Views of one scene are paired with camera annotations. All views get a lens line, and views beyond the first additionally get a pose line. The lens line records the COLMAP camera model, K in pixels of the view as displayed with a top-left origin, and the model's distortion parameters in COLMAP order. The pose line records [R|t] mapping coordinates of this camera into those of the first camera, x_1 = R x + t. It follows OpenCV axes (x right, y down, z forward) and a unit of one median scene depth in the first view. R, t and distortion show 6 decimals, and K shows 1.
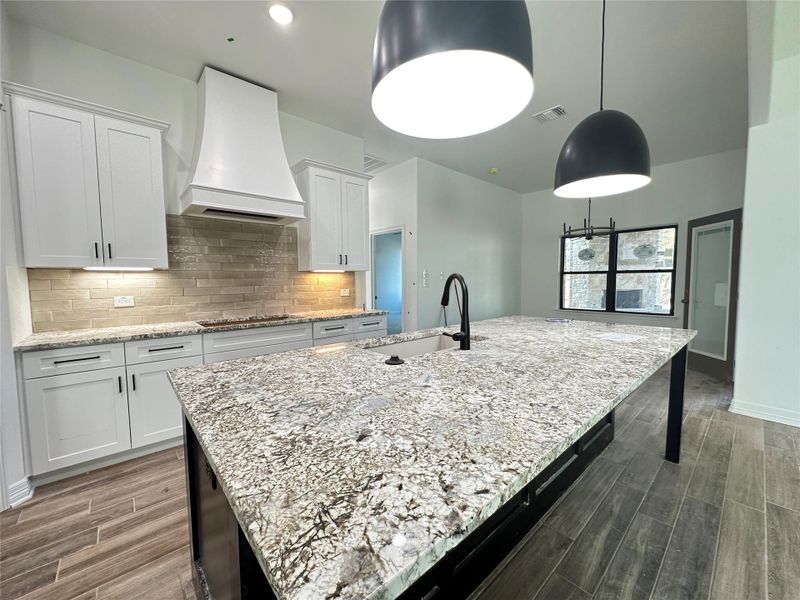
lens RADIAL K [[320.9, 0, 399.2], [0, 320.9, 299.0], [0, 0, 1]] dist [-0.000272, 0.000063]
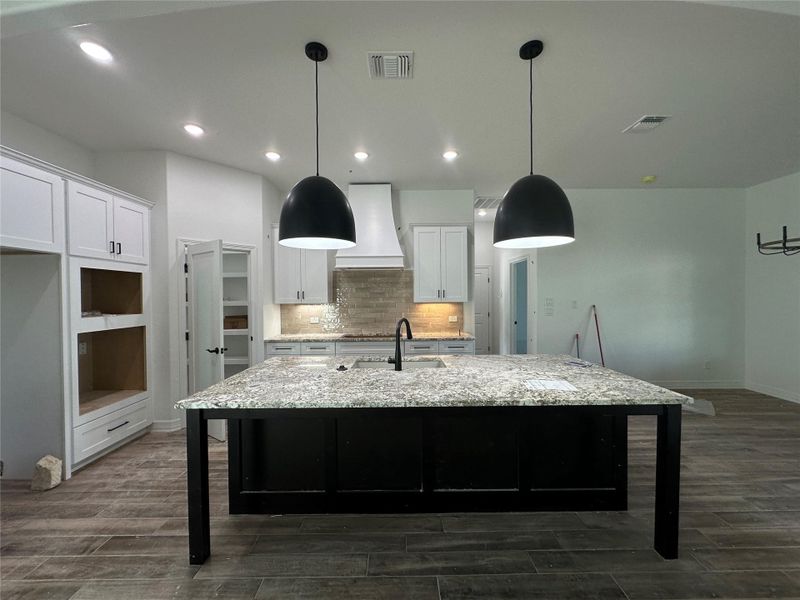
lens RADIAL K [[320.9, 0, 399.2], [0, 320.9, 299.0], [0, 0, 1]] dist [-0.000272, 0.000063]
pose [[0.751426, 0.009838, -0.659744, 0.652837], [-0.038451, 0.998842, -0.028900, -0.071574], [0.658696, 0.047084, 0.750934, -0.069496]]
